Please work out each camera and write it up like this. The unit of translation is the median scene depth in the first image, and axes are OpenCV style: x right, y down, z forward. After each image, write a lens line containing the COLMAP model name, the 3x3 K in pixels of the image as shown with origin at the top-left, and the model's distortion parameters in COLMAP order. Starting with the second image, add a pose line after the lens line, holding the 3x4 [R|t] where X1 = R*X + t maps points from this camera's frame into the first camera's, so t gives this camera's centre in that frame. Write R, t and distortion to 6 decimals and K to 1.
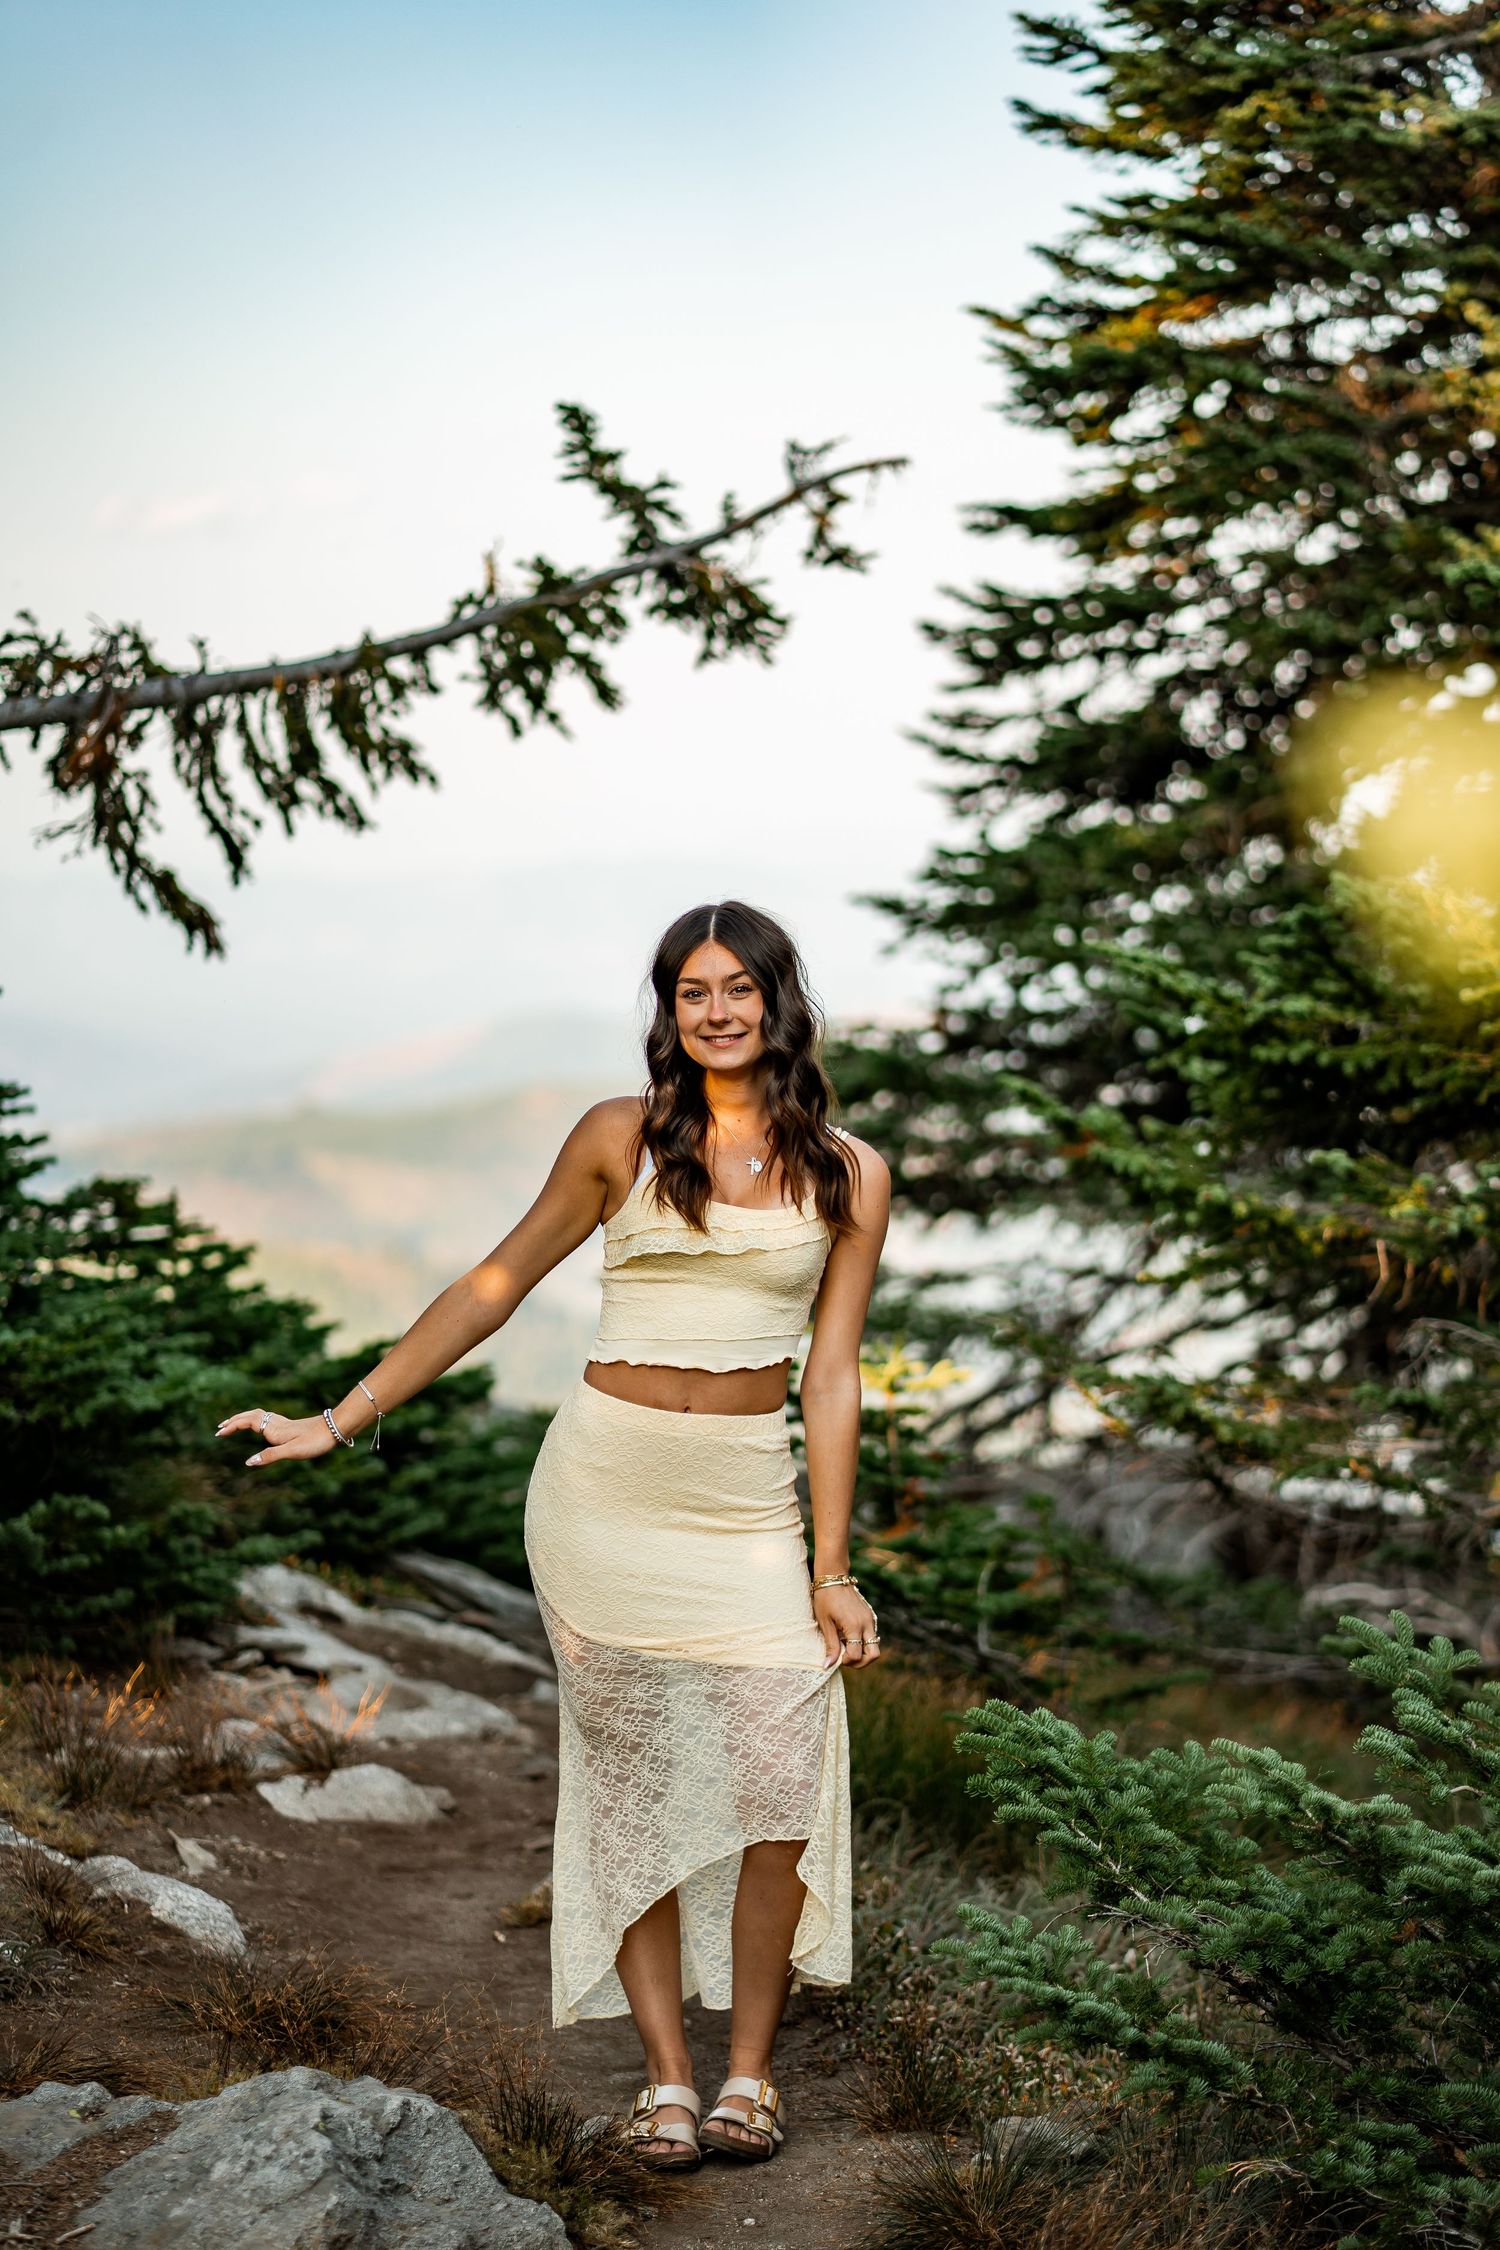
lens RADIAL K [[5434.9, 0, 751.2], [0, 5434.9, 1185.1], [0, 0, 1]] dist [0.336864, -3.905119]
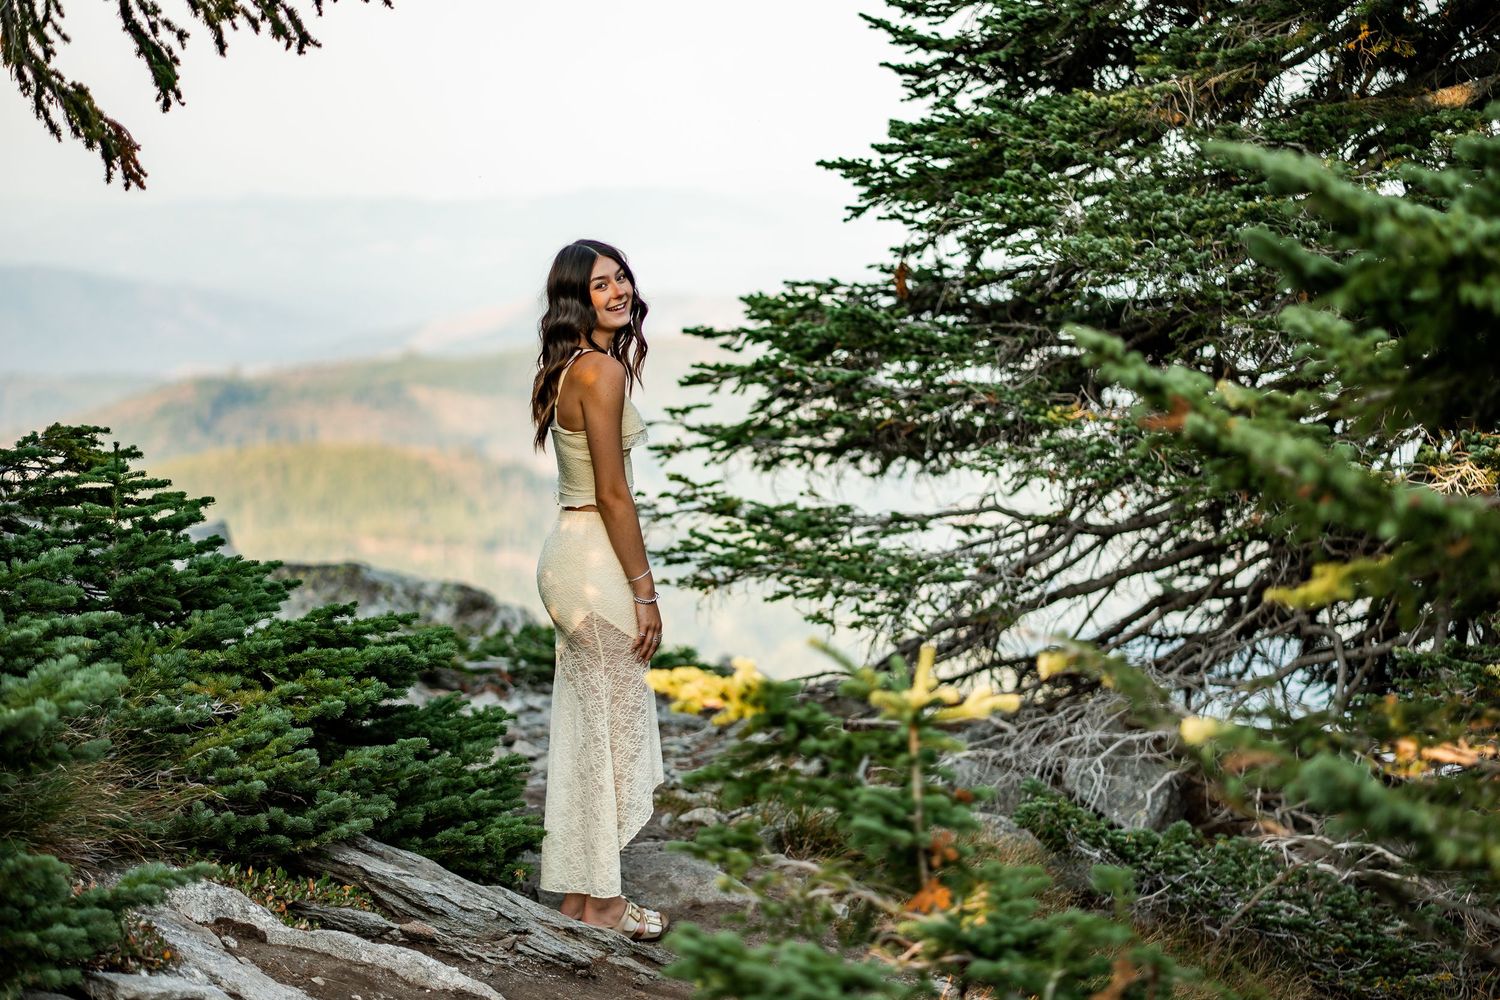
lens RADIAL K [[3623.3, 0, 750.0], [0, 3623.3, 500.0], [0, 0, 1]] dist [0.336864, -3.905119]
pose [[0.999877, 0.009984, 0.012117, -0.004094], [-0.010284, 0.999635, 0.024967, -0.006237], [-0.011863, -0.025089, 0.999615, 0.390786]]
